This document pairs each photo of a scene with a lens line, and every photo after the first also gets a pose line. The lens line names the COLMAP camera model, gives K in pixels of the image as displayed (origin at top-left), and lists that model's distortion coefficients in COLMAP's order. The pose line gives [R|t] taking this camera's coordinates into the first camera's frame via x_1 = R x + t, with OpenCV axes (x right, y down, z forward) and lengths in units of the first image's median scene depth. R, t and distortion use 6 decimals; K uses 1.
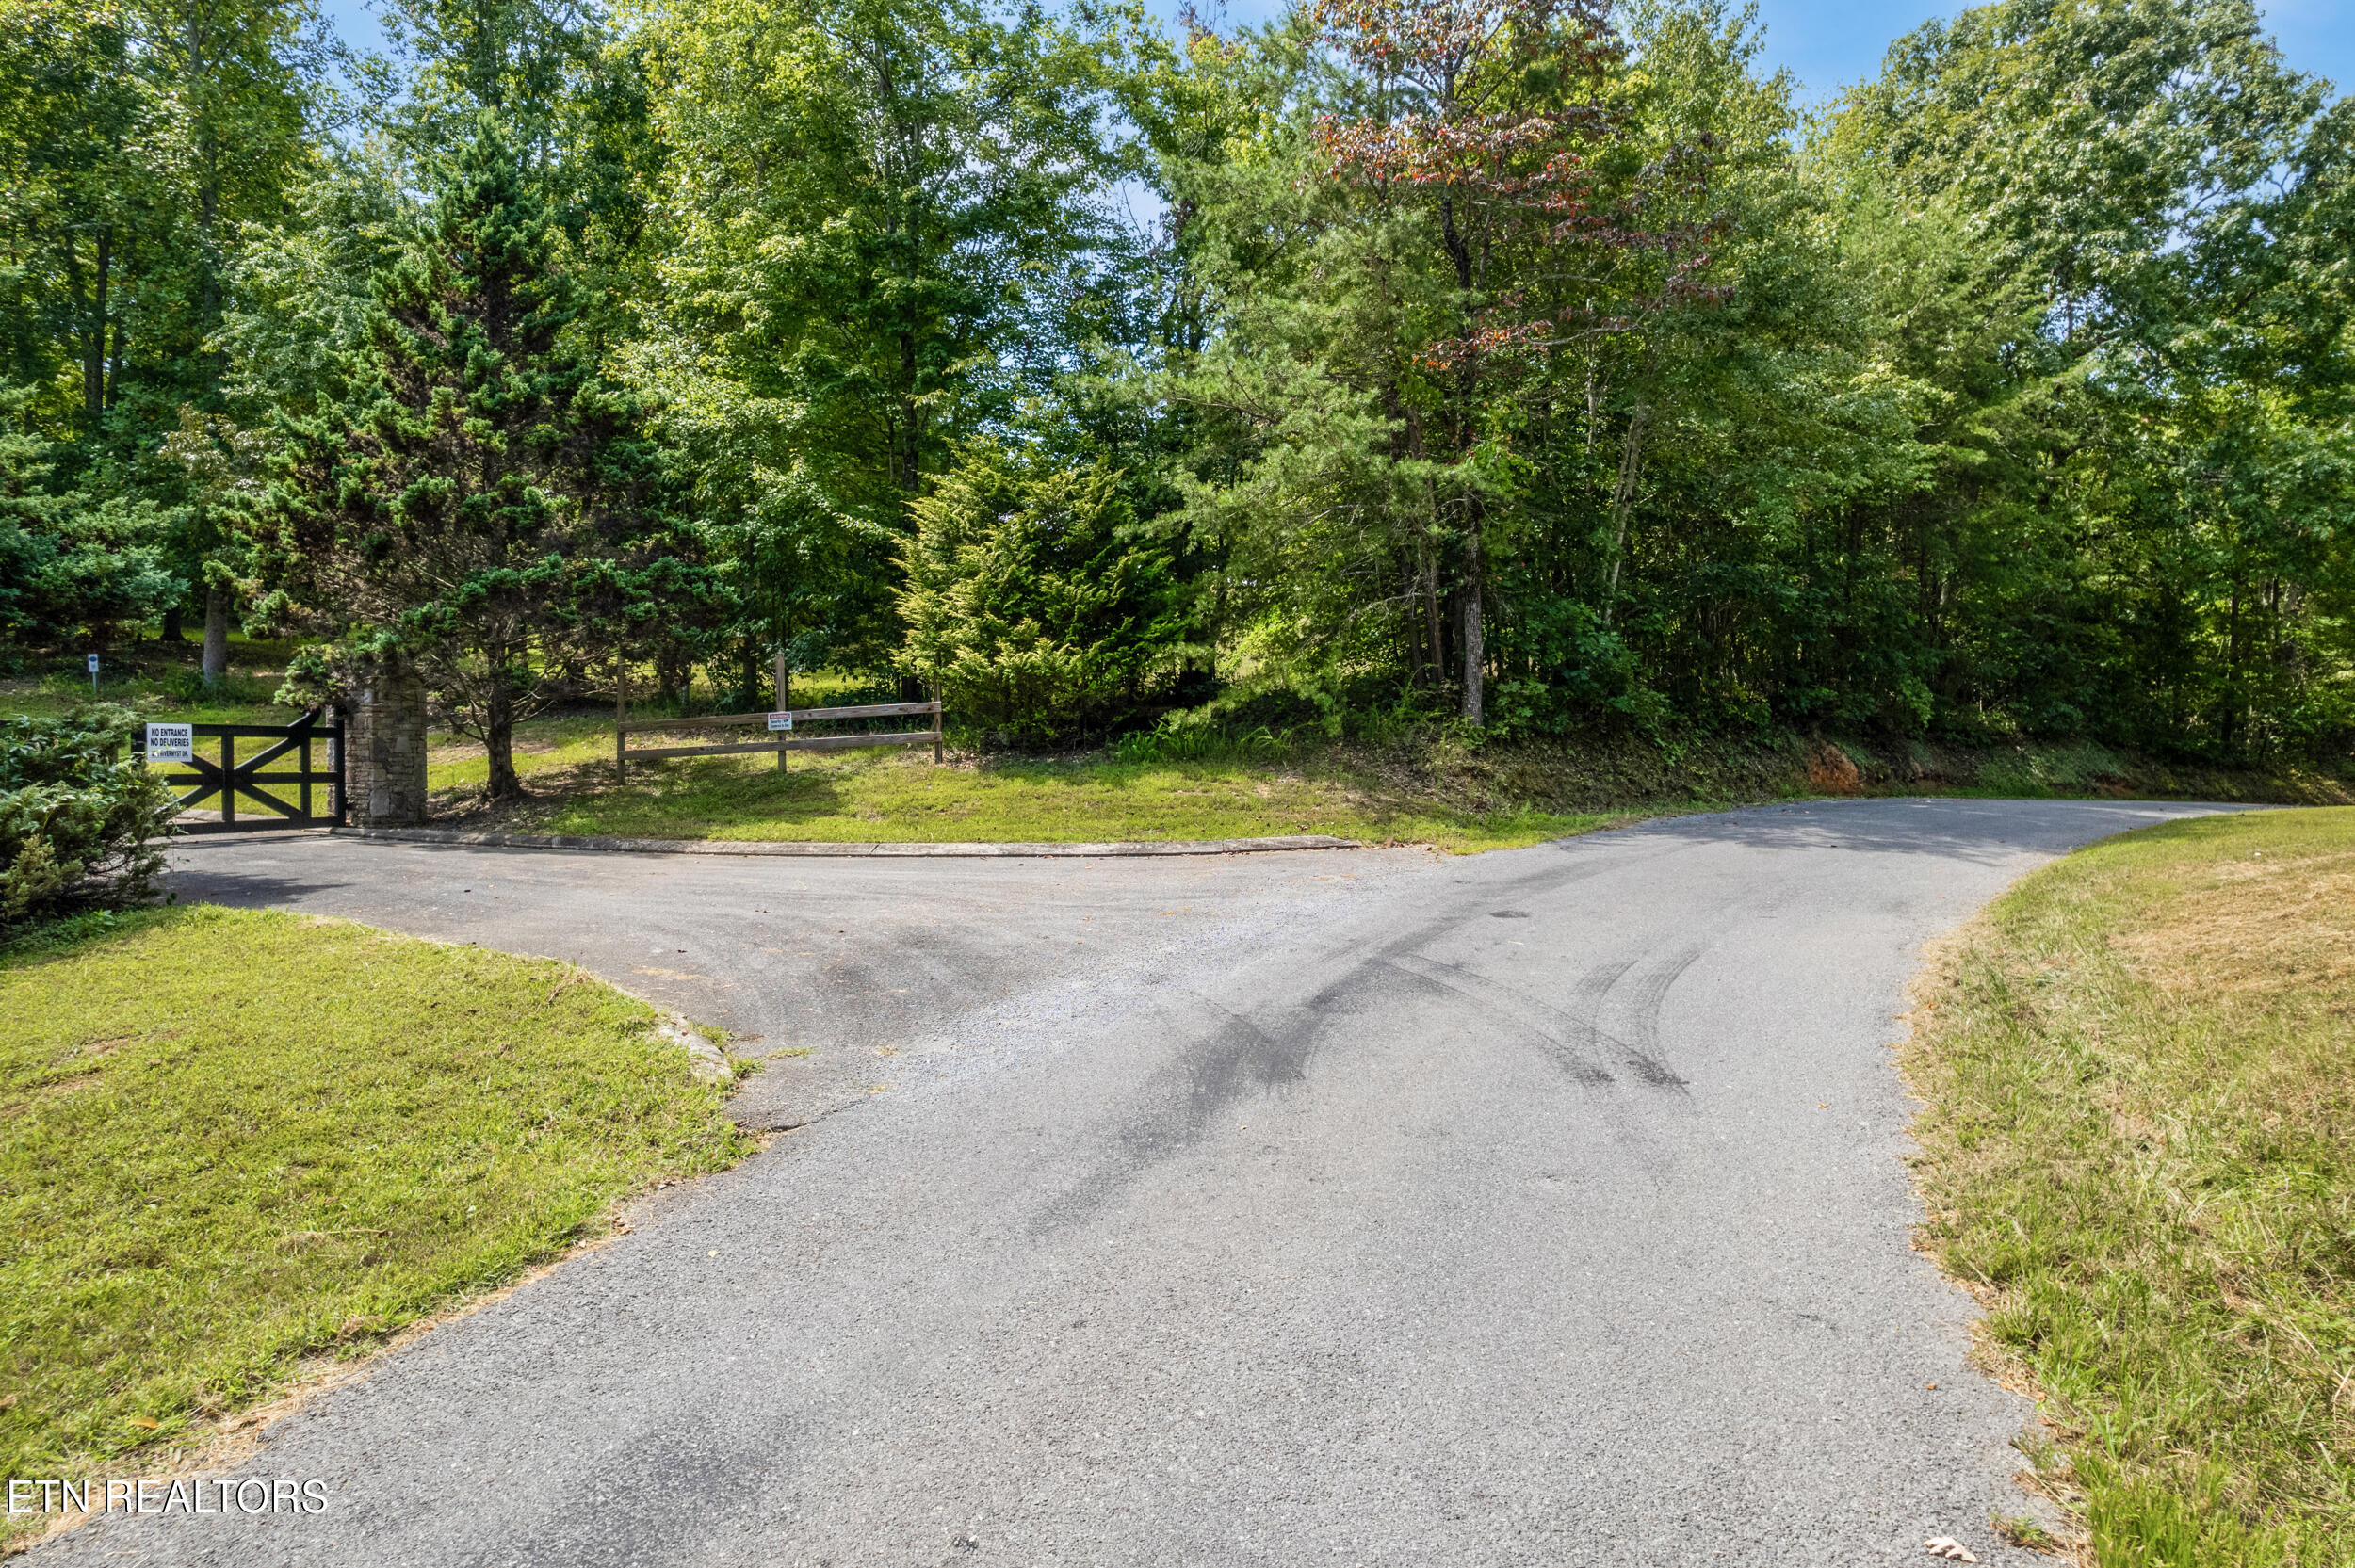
lens RADIAL K [[1499.5, 0, 1177.5], [0, 1499.5, 784.0], [0, 0, 1]] dist [-0.068693, 0.066474]
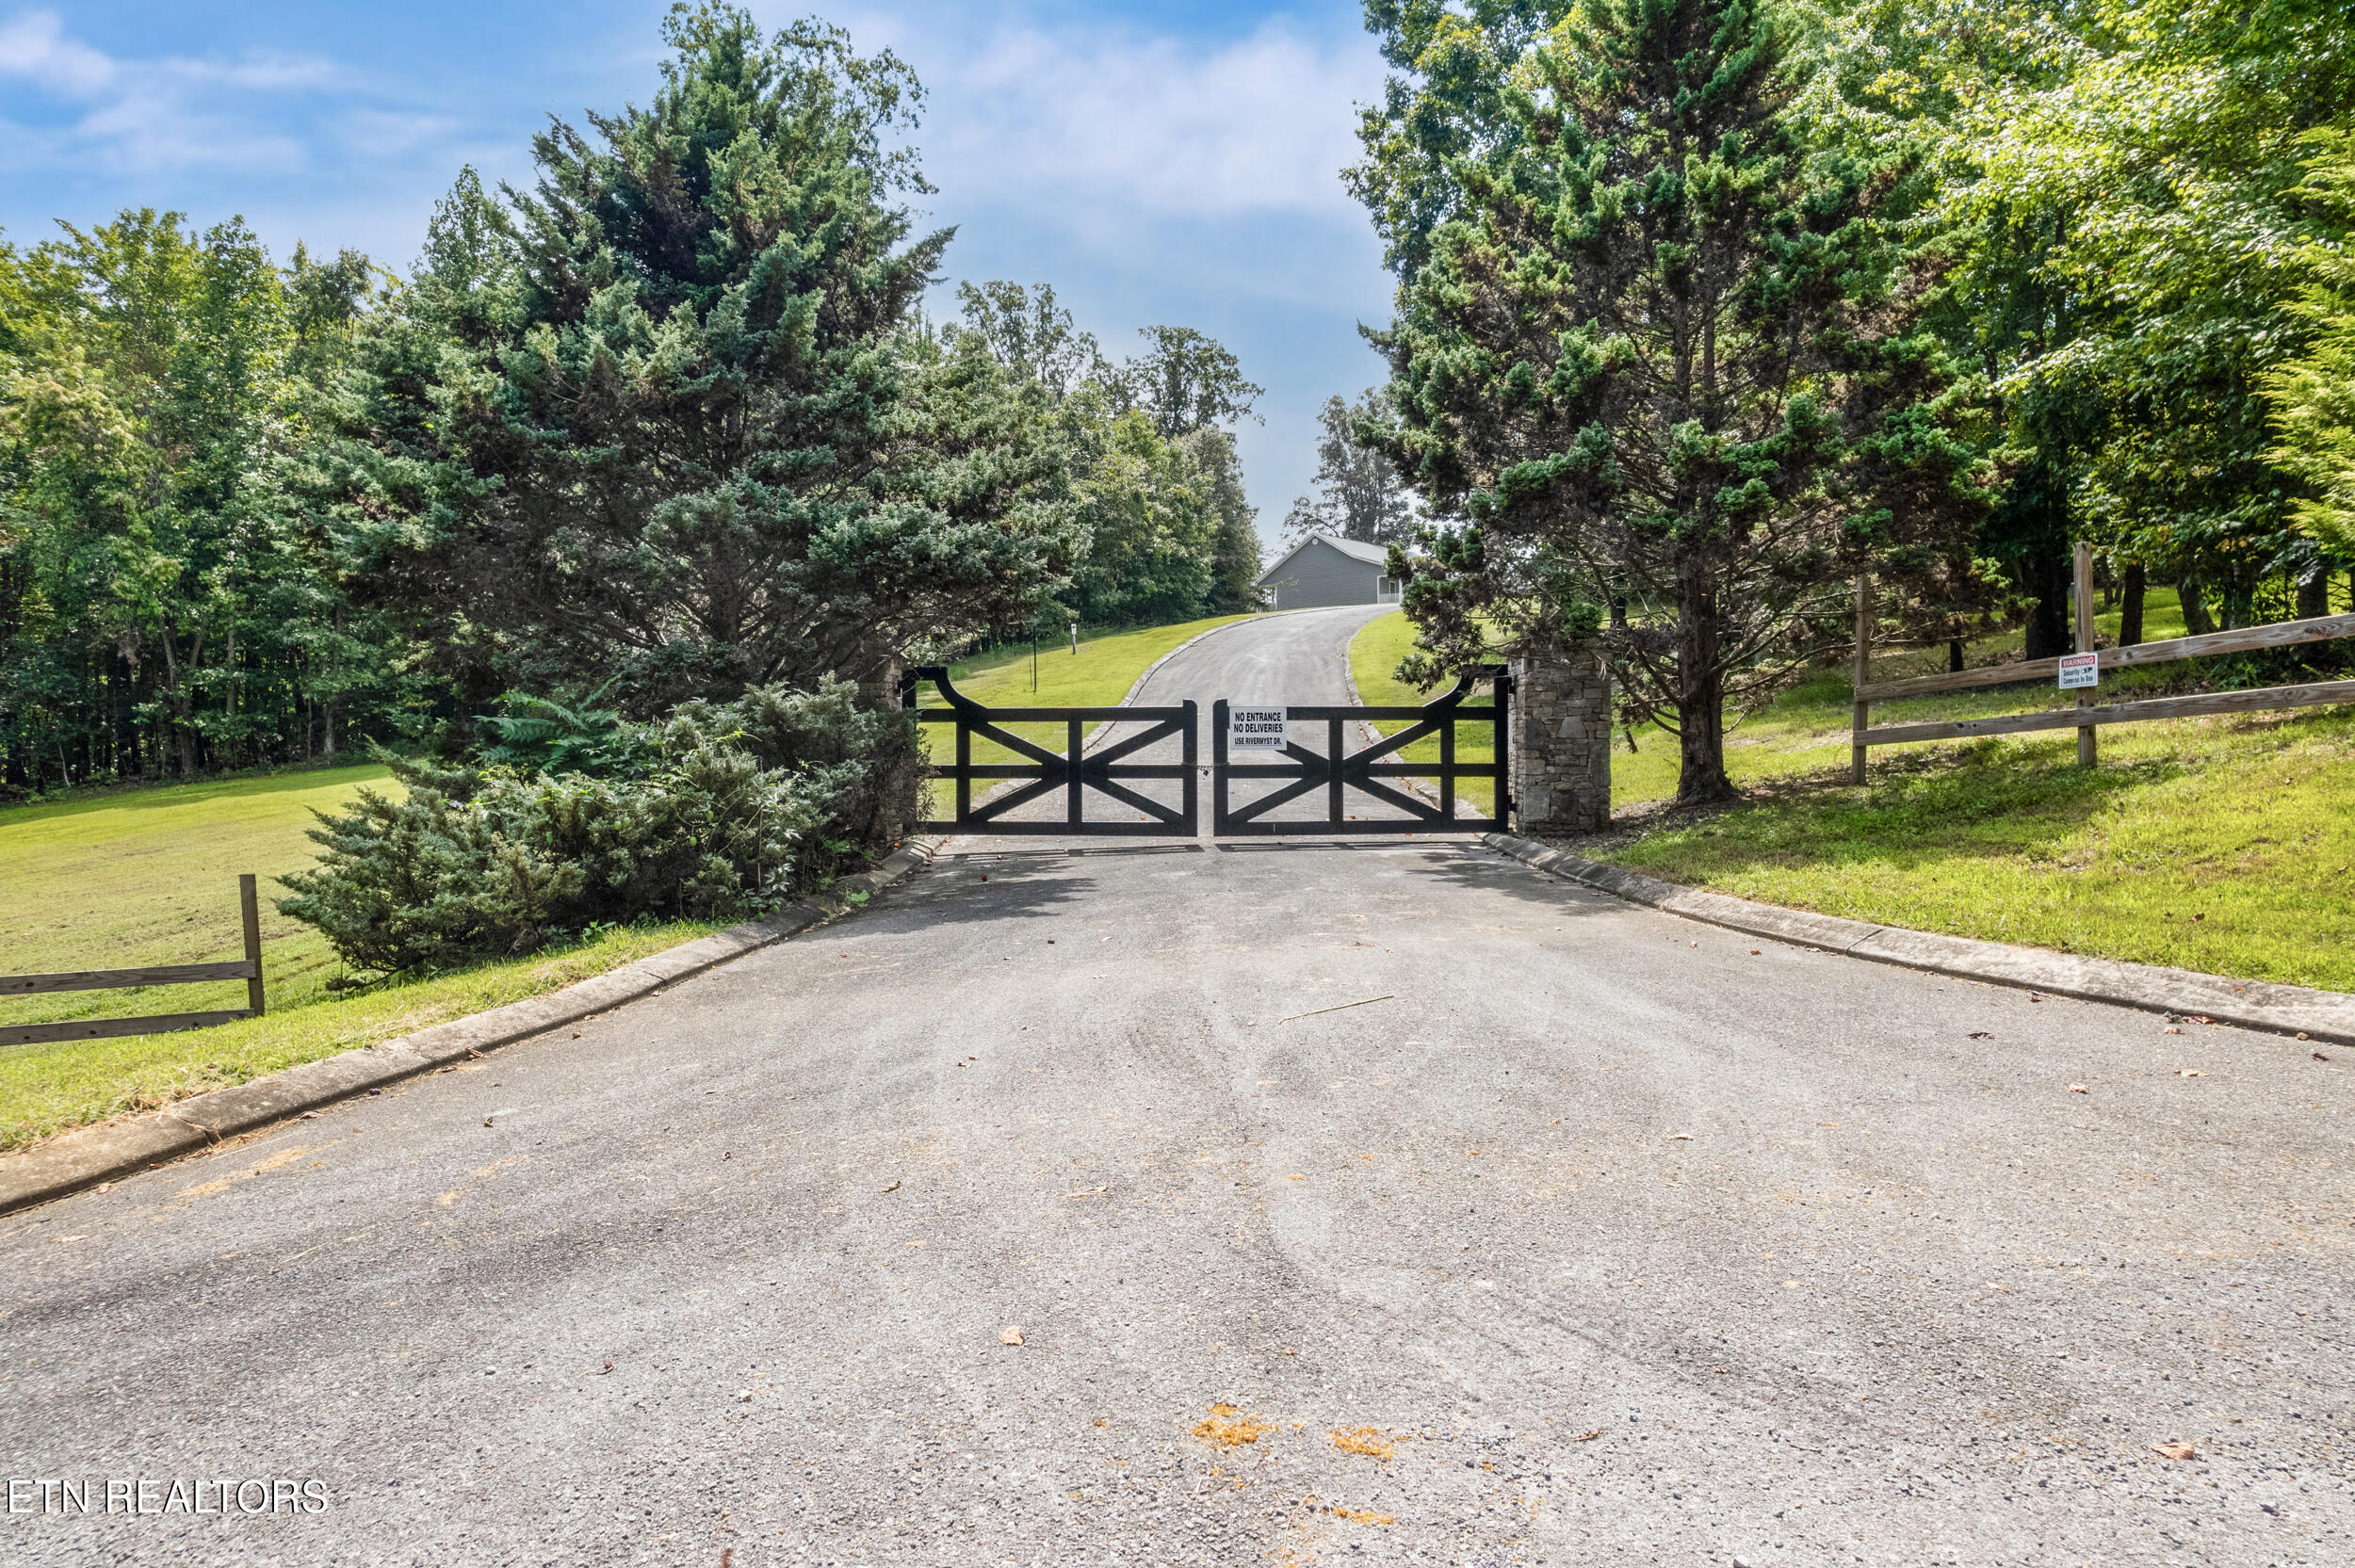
lens RADIAL K [[1499.5, 0, 1177.5], [0, 1499.5, 784.0], [0, 0, 1]] dist [-0.068693, 0.066474]
pose [[0.393948, 0.015092, -0.919009, 0.103224], [-0.011696, 0.999867, 0.011407, -0.004154], [0.919058, 0.006255, 0.394072, 0.548613]]
